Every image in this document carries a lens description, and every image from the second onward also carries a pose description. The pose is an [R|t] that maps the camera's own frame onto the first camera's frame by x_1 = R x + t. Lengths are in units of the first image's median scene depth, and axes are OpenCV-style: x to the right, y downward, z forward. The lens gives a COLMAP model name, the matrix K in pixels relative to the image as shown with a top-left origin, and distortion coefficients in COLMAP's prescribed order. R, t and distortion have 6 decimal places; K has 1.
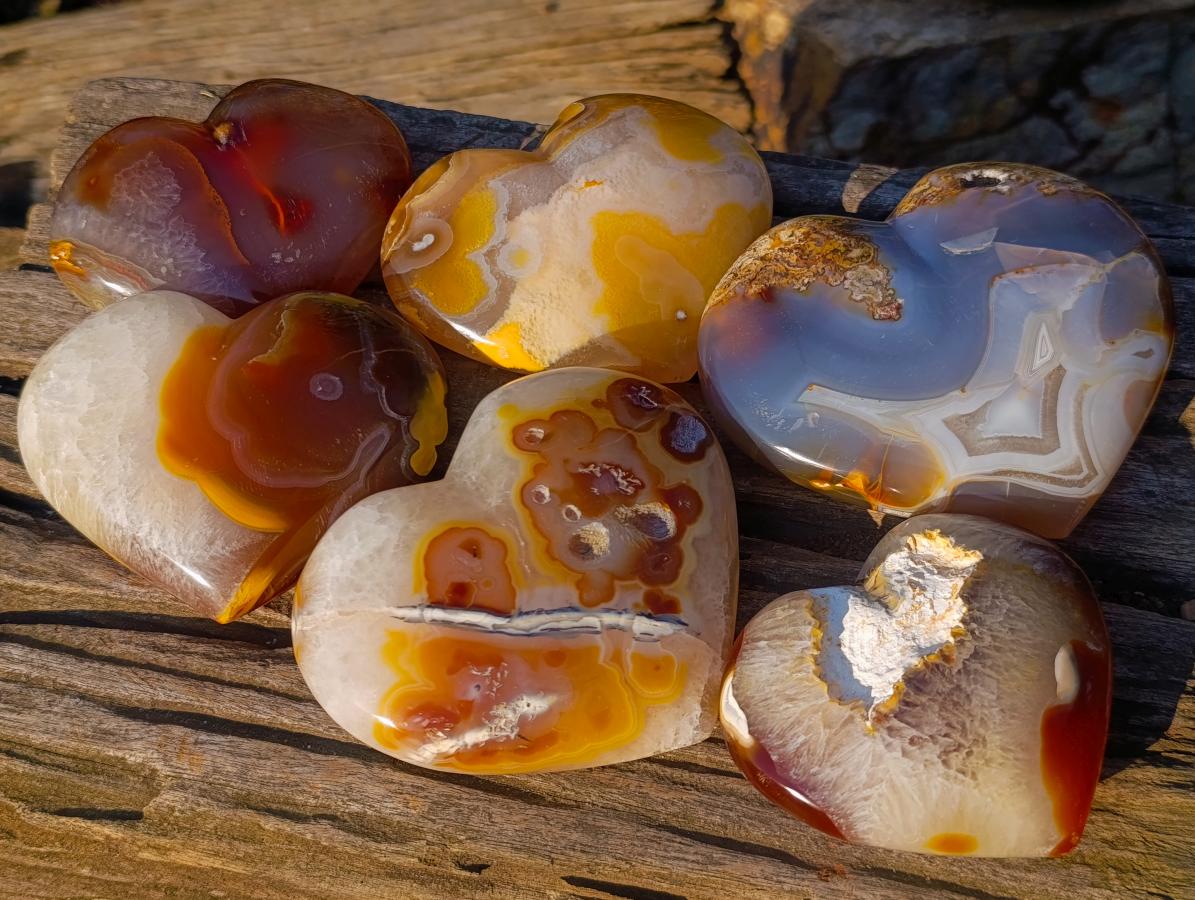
lens RADIAL K [[1685.5, 0, 597.5], [0, 1685.5, 450.0], [0, 0, 1]] dist [0.237330, -0.599373]
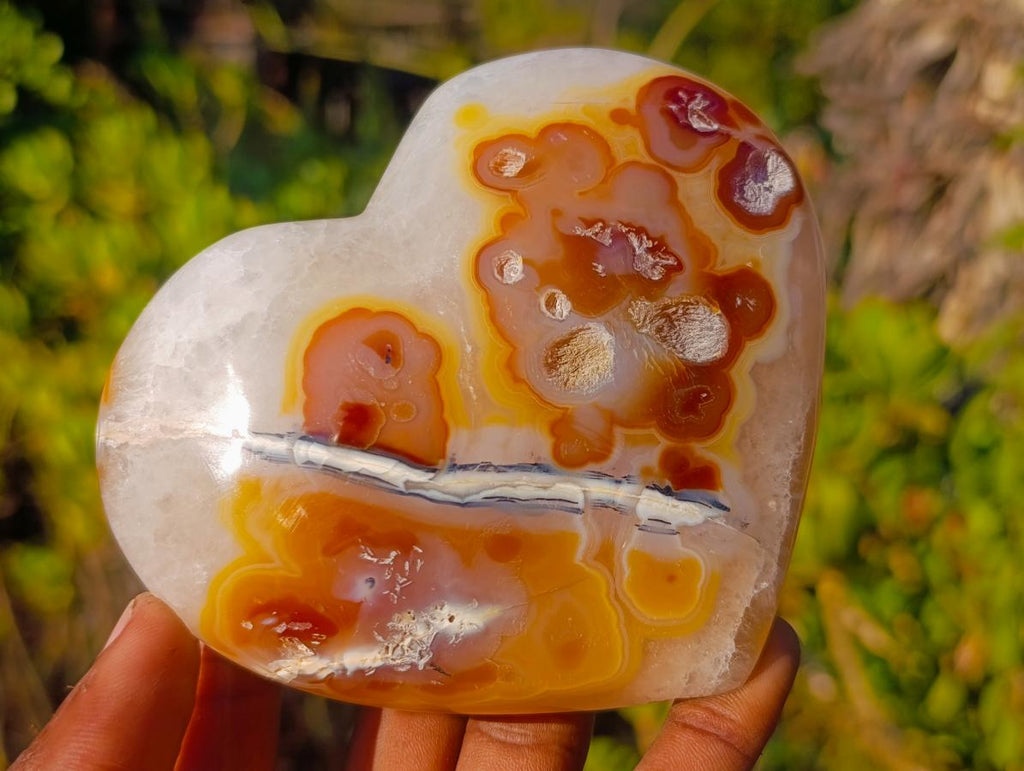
lens RADIAL K [[1444.3, 0, 512.0], [0, 1444.3, 385.5], [0, 0, 1]] dist [0.237330, -0.599373]
pose [[0.993071, 0.106219, -0.050280, -0.001980], [-0.094767, 0.976832, 0.191879, -0.031781], [0.069496, -0.185785, 0.980130, 0.497393]]
